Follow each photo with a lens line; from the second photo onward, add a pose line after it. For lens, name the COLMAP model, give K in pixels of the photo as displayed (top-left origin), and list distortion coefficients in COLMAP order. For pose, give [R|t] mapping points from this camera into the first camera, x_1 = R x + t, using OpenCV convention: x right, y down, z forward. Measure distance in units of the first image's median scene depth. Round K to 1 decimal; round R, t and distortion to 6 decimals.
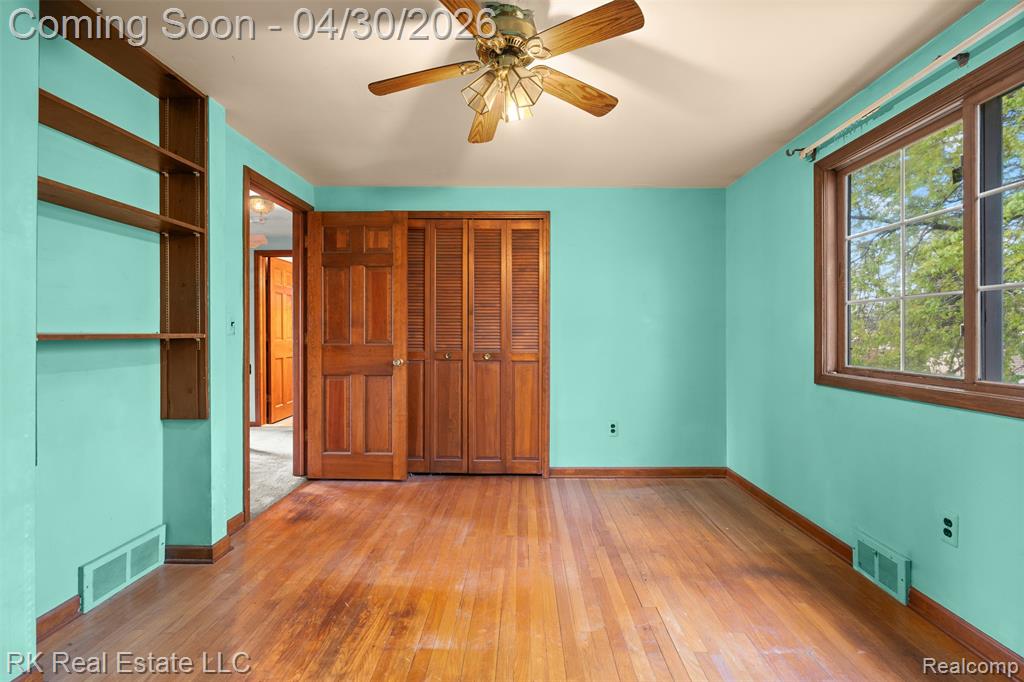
lens RADIAL K [[459.2, 0, 514.4], [0, 459.2, 337.3], [0, 0, 1]] dist [-0.004877, 0.000168]
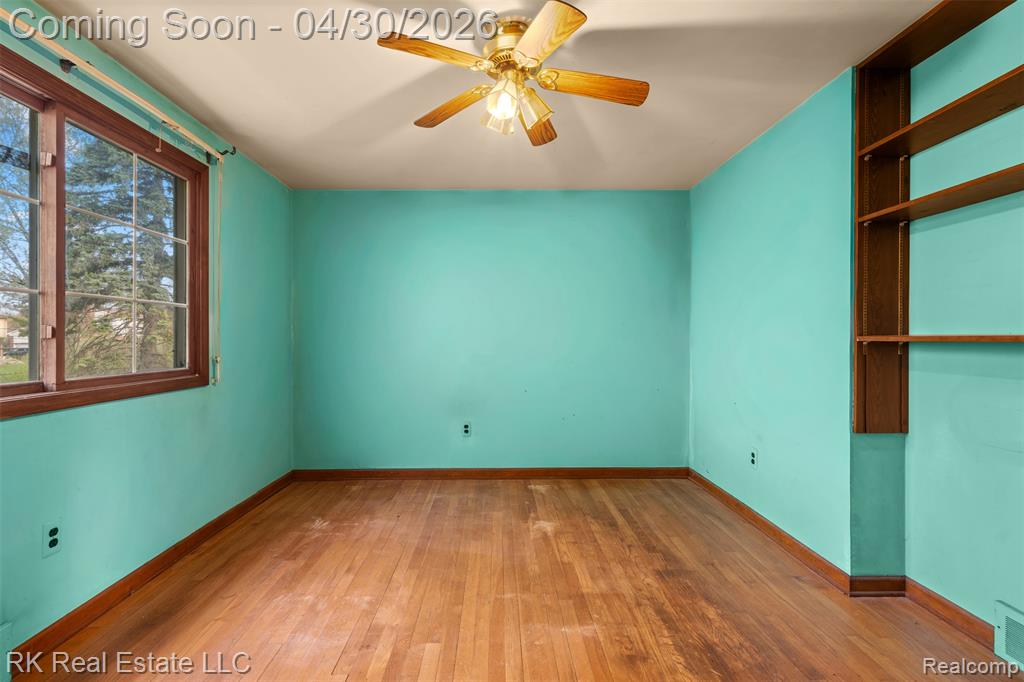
lens RADIAL K [[459.2, 0, 506.3], [0, 459.2, 338.6], [0, 0, 1]] dist [-0.004877, 0.000168]
pose [[-0.999180, -0.000767, -0.040469, 0.037716], [-0.000984, 0.999985, 0.005337, -0.006537], [0.040465, 0.005372, -0.999167, 1.931899]]
